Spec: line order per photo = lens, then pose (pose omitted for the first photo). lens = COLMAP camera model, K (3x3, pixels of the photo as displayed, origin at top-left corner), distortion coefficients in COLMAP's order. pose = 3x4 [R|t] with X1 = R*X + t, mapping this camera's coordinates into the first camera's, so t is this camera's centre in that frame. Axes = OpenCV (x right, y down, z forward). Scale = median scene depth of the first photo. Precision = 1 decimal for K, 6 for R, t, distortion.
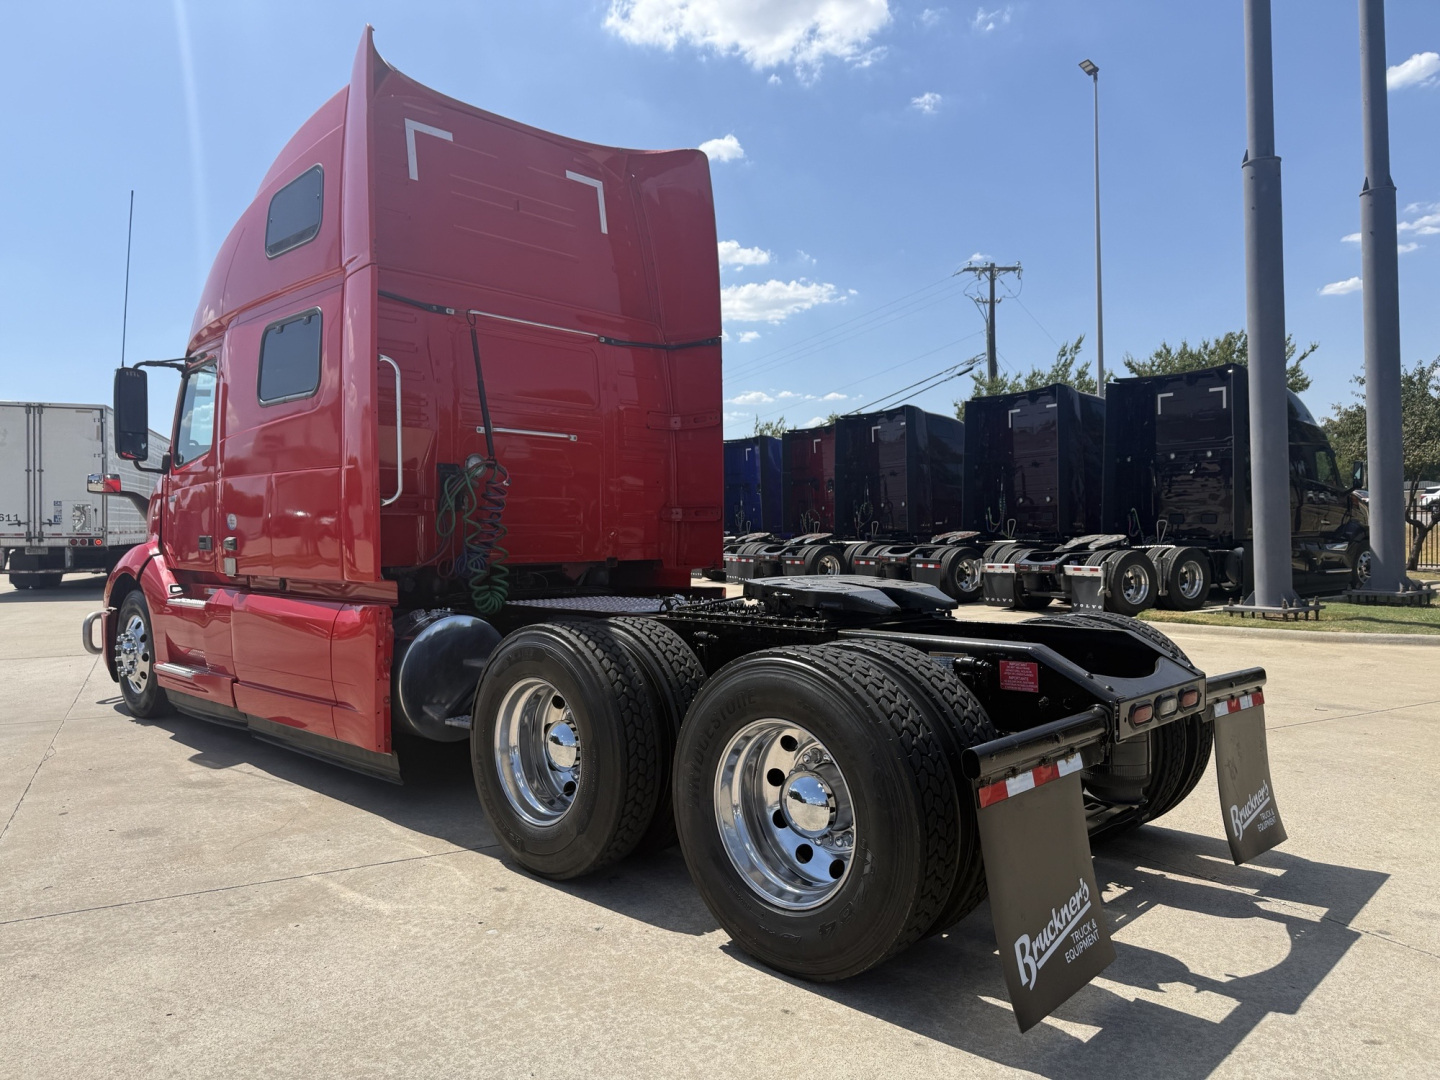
lens RADIAL K [[1017.7, 0, 720.0], [0, 1017.7, 540.0], [0, 0, 1]] dist [0.037802, -0.045093]
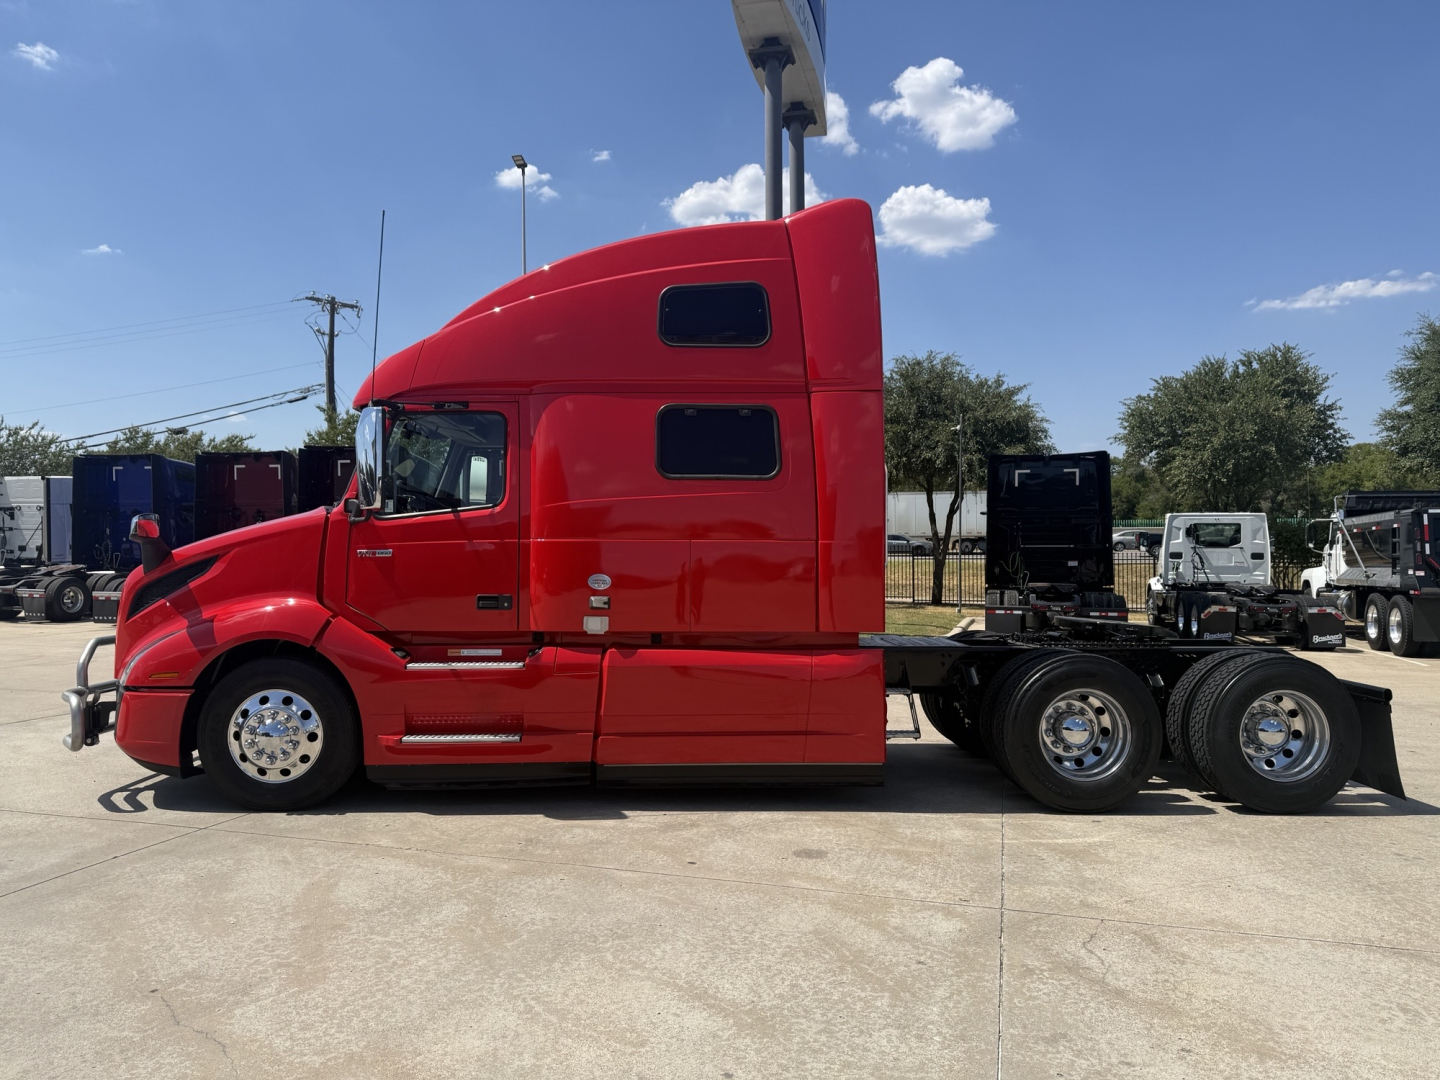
lens RADIAL K [[1017.7, 0, 720.0], [0, 1017.7, 540.0], [0, 0, 1]] dist [0.037802, -0.045093]
pose [[0.690614, 0.027434, 0.722703, -1.622022], [-0.008255, 0.999514, -0.030054, -0.040229], [-0.723176, 0.014789, 0.690505, 0.286476]]
